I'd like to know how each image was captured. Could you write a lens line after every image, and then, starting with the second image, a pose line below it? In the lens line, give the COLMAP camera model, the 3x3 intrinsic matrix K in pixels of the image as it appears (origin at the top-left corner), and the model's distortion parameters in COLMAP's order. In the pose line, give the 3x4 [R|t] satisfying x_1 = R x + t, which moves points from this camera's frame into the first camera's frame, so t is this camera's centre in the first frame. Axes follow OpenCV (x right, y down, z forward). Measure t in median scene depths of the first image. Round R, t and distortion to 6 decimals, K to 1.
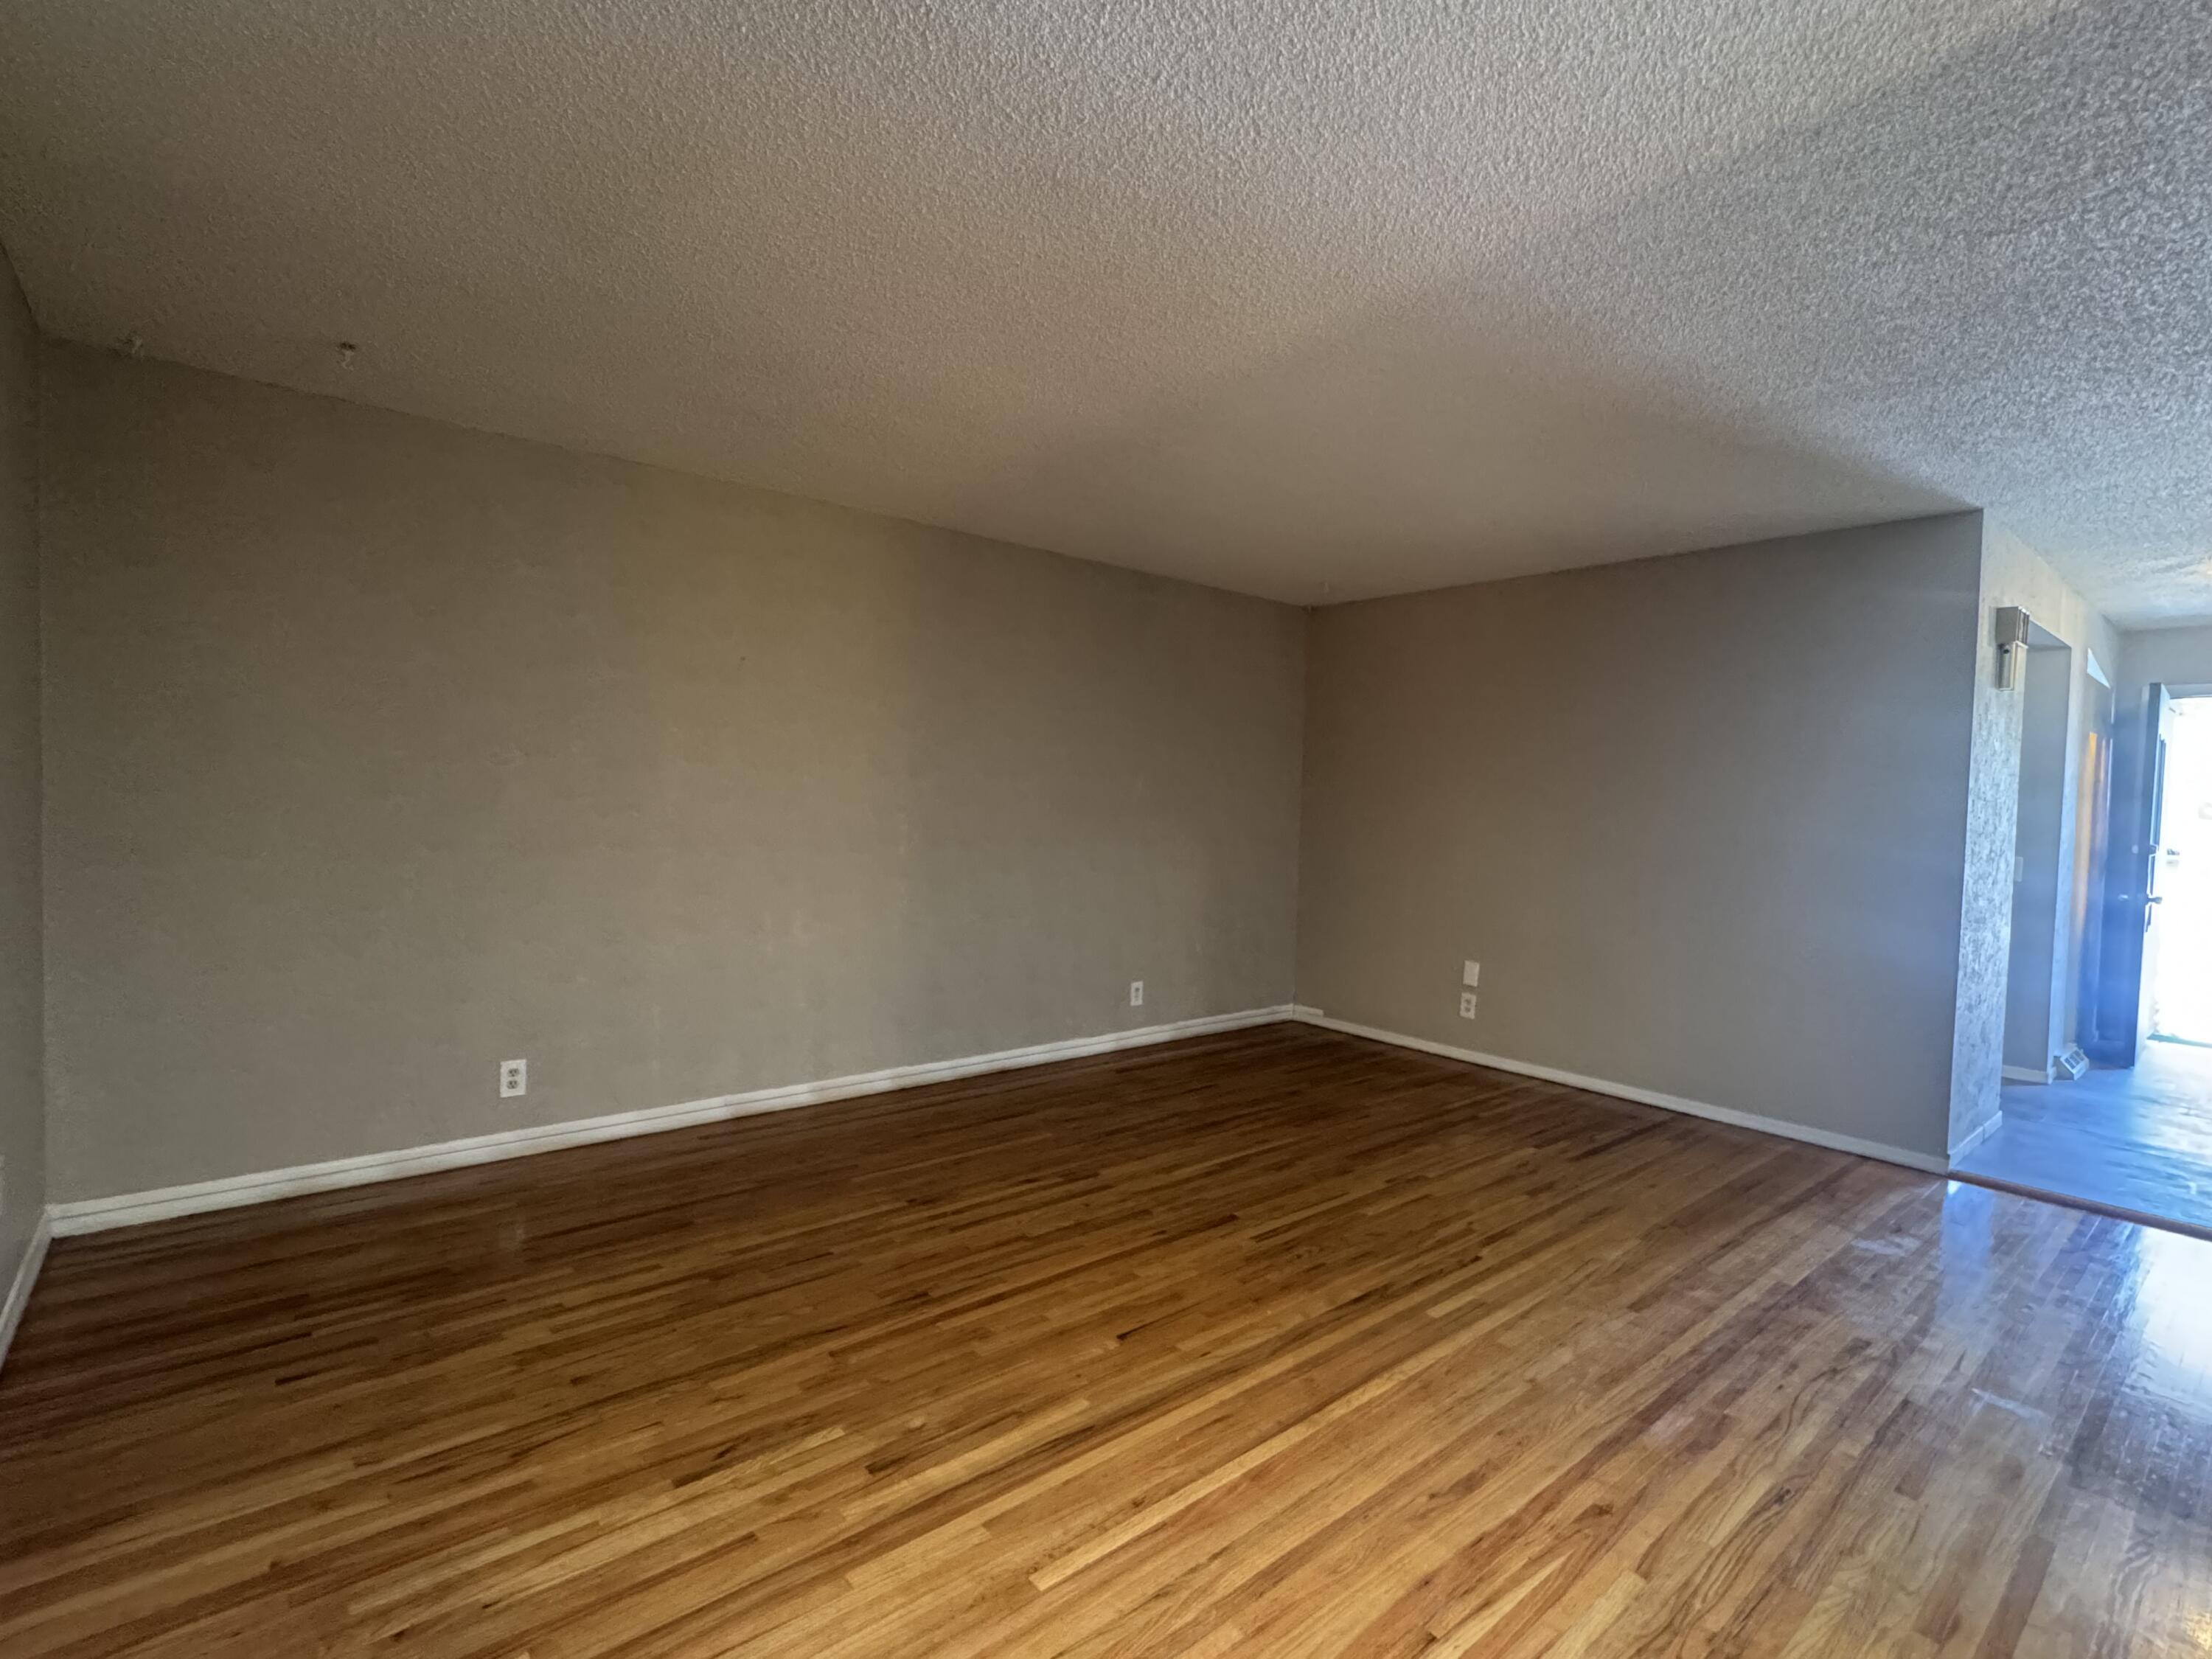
lens RADIAL K [[1038.2, 0, 1102.9], [0, 1038.2, 827.1], [0, 0, 1]] dist [0.000124, -0.000172]
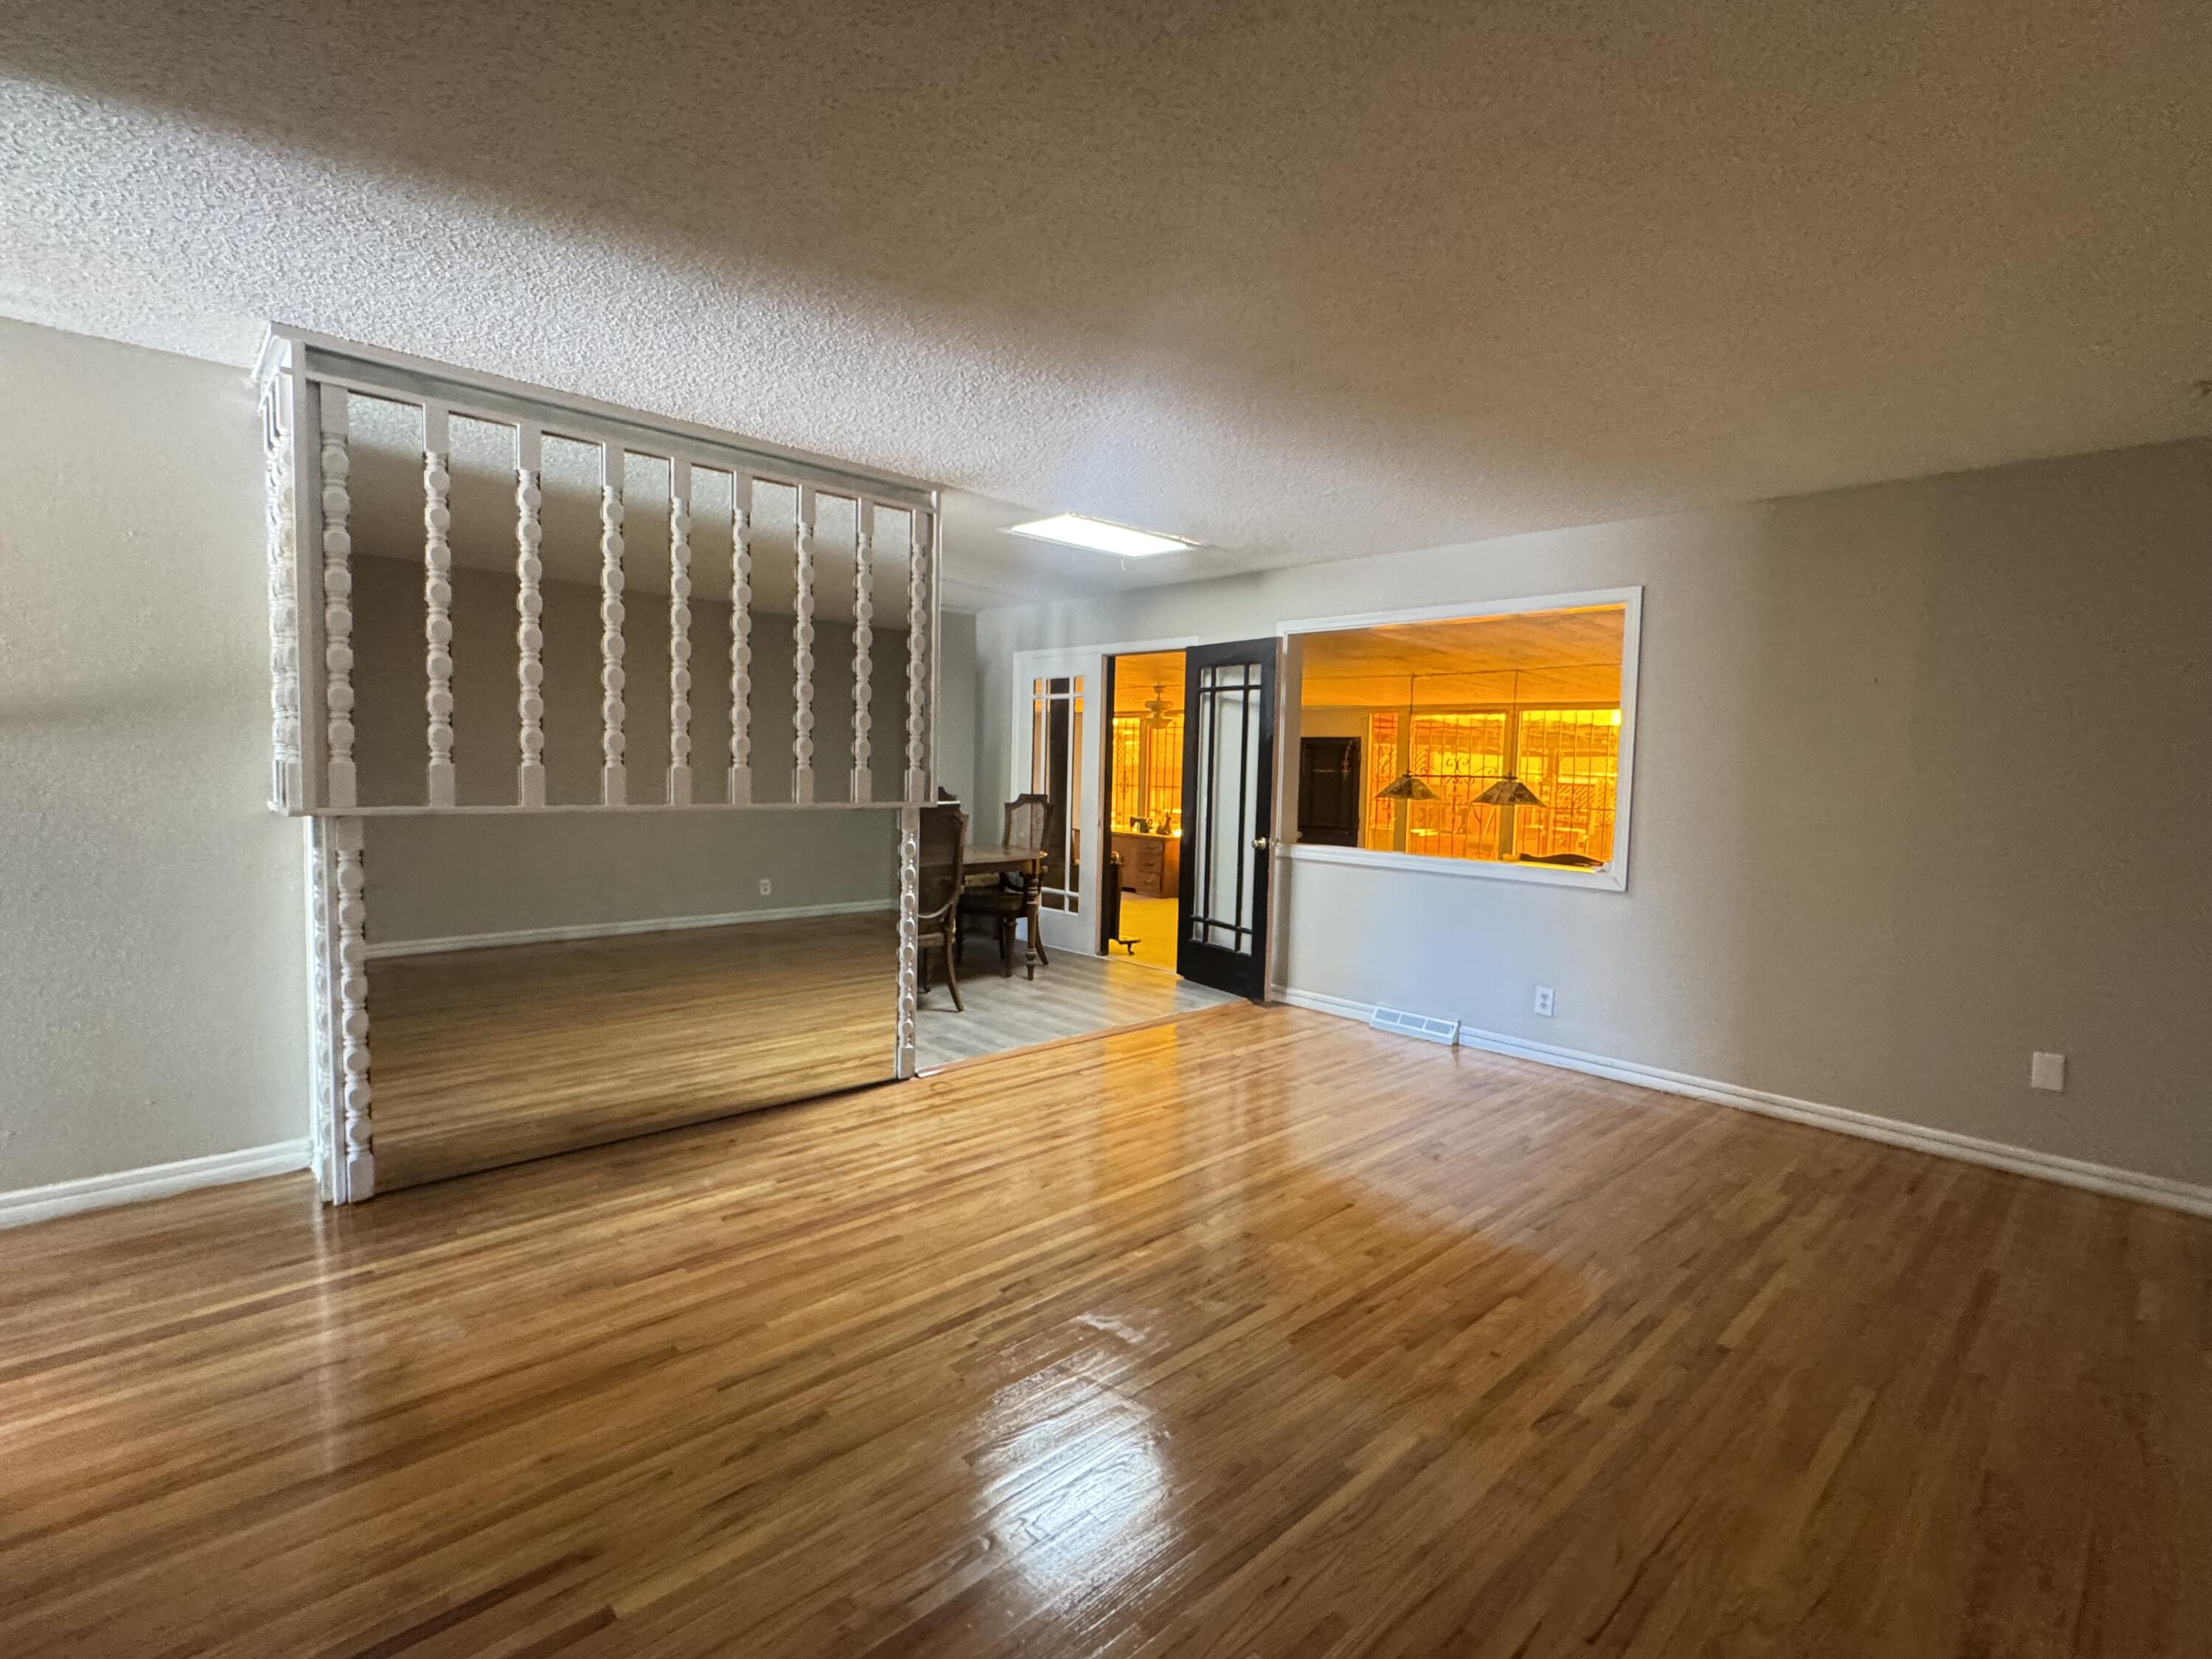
lens RADIAL K [[1038.2, 0, 1102.9], [0, 1038.2, 827.1], [0, 0, 1]] dist [0.000124, -0.000172]
pose [[-0.996305, -0.053931, -0.066835, 0.390010], [-0.060109, 0.993739, 0.094175, -0.064325], [0.061338, 0.097845, -0.993310, 1.999146]]
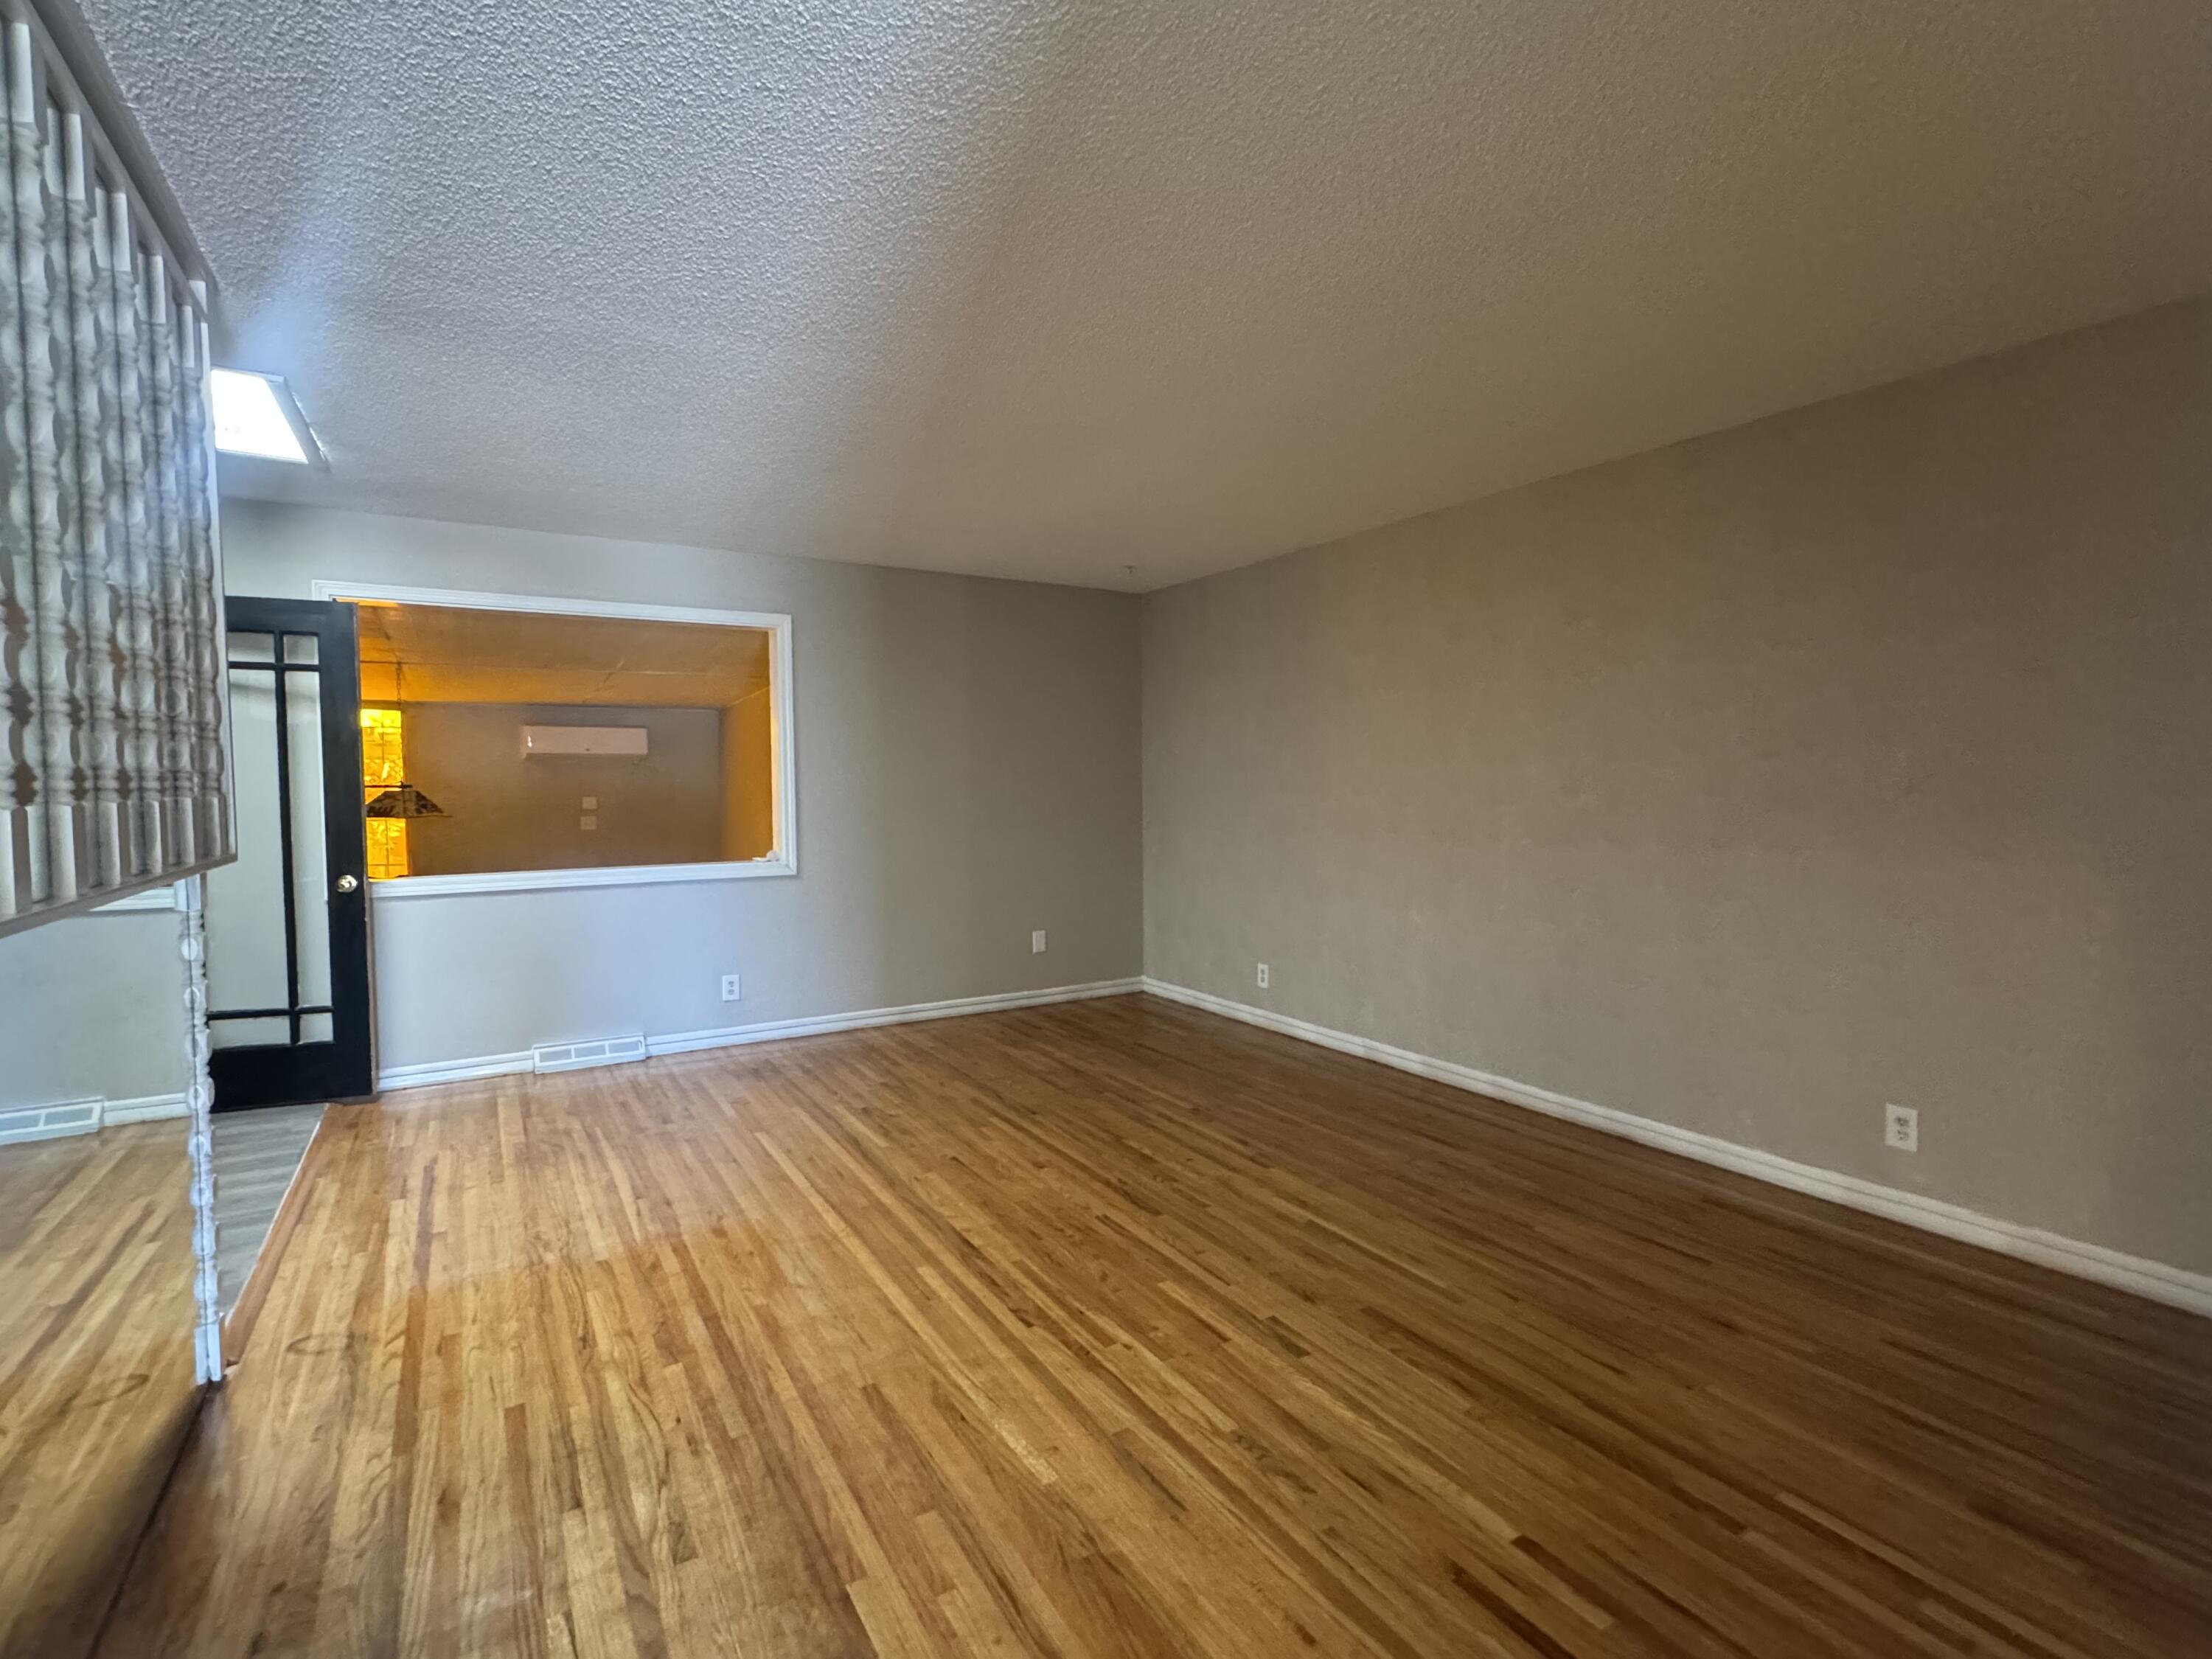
lens RADIAL K [[1038.2, 0, 1102.9], [0, 1038.2, 827.1], [0, 0, 1]] dist [0.000124, -0.000172]
pose [[-0.147159, 0.013857, -0.989016, 1.271683], [-0.030201, 0.999373, 0.018496, 0.000827], [0.988652, 0.032591, -0.146648, 1.271541]]
